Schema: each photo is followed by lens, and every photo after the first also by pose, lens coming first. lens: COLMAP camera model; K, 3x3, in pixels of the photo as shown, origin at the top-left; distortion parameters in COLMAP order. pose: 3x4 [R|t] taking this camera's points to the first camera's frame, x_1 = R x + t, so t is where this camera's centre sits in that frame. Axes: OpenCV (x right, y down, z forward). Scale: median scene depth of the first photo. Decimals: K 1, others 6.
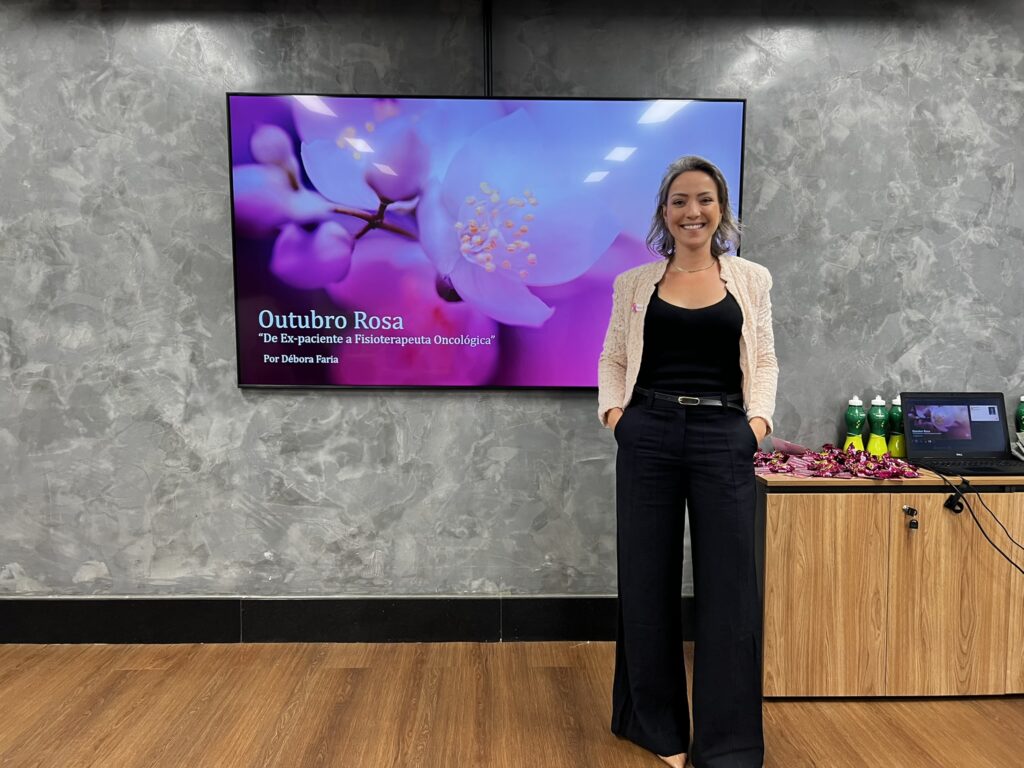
lens RADIAL K [[786.7, 0, 512.3], [0, 786.7, 377.8], [0, 0, 1]] dist [0.022345, -0.018724]
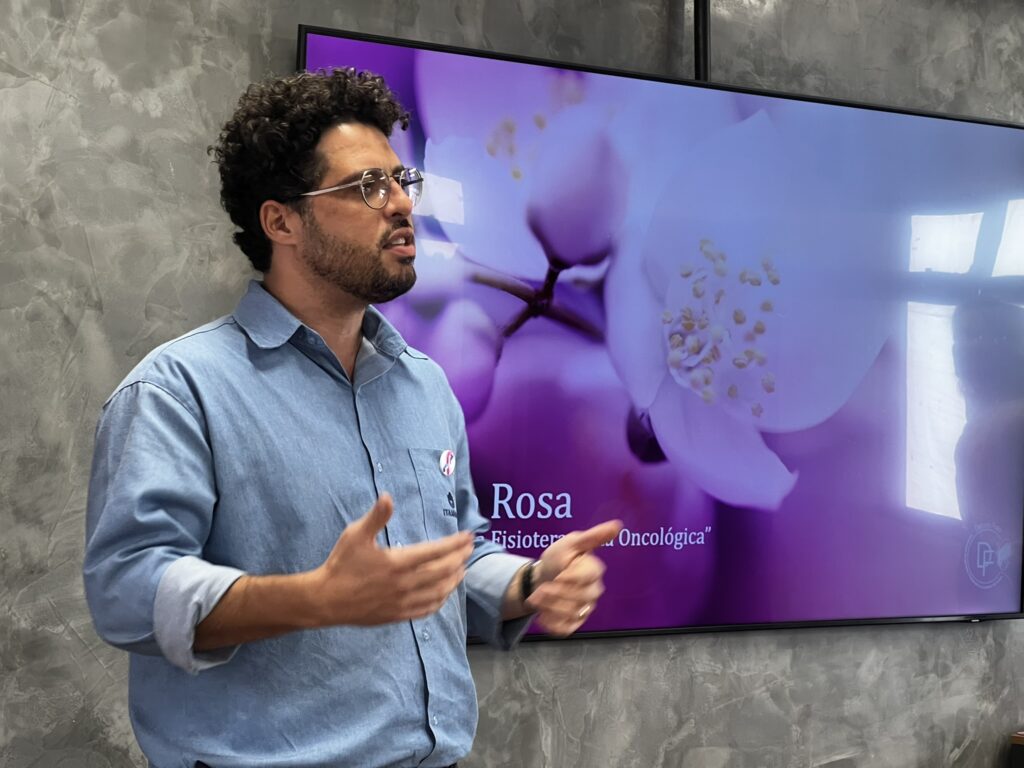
lens RADIAL K [[2310.8, 0, 512.2], [0, 2310.8, 385.1], [0, 0, 1]] dist [0.140333, 0.000000]
pose [[0.811519, 0.016732, 0.584086, -1.025806], [0.048552, 0.994202, -0.095939, -0.006770], [-0.582305, 0.106215, 0.806002, -0.163041]]
